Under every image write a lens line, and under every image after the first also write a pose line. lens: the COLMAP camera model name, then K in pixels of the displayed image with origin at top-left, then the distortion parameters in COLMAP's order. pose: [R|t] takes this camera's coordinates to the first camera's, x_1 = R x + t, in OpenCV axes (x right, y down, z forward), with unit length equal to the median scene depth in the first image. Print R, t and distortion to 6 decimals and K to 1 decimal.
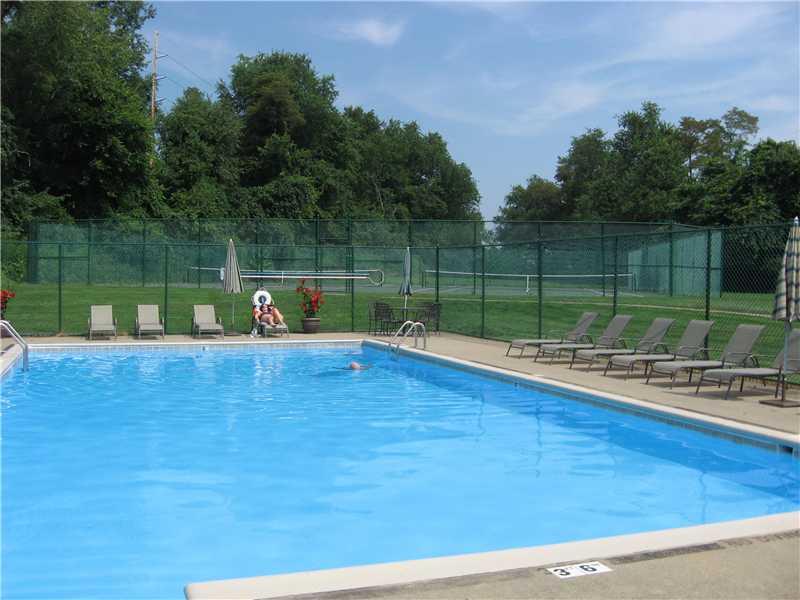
lens RADIAL K [[854.3, 0, 399.2], [0, 854.3, 299.0], [0, 0, 1]] dist [-0.128051, 0.000000]
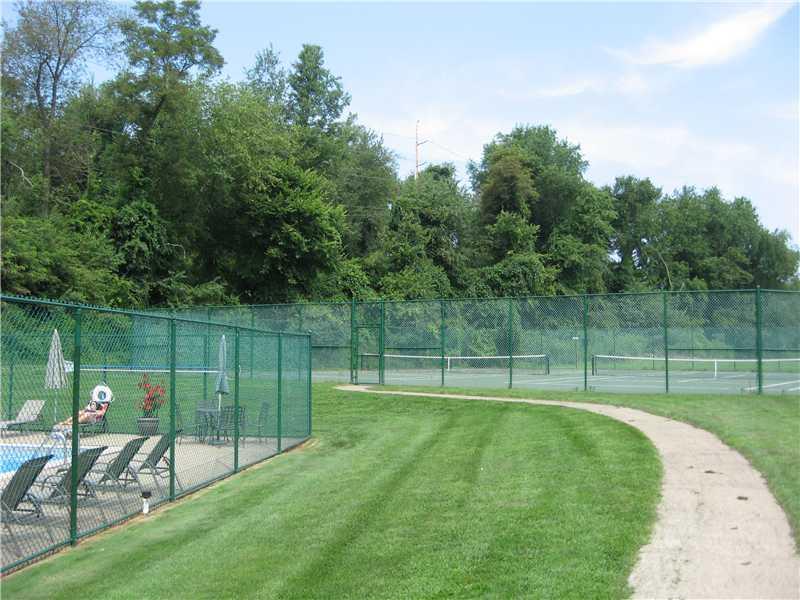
lens RADIAL K [[854.3, 0, 399.9], [0, 854.3, 302.2], [0, 0, 1]] dist [-0.128051, 0.000000]
pose [[0.900086, -0.032631, -0.434489, 0.157936], [-0.006834, 0.996012, -0.088958, -0.006342], [0.435659, 0.083039, 0.896273, 0.097628]]
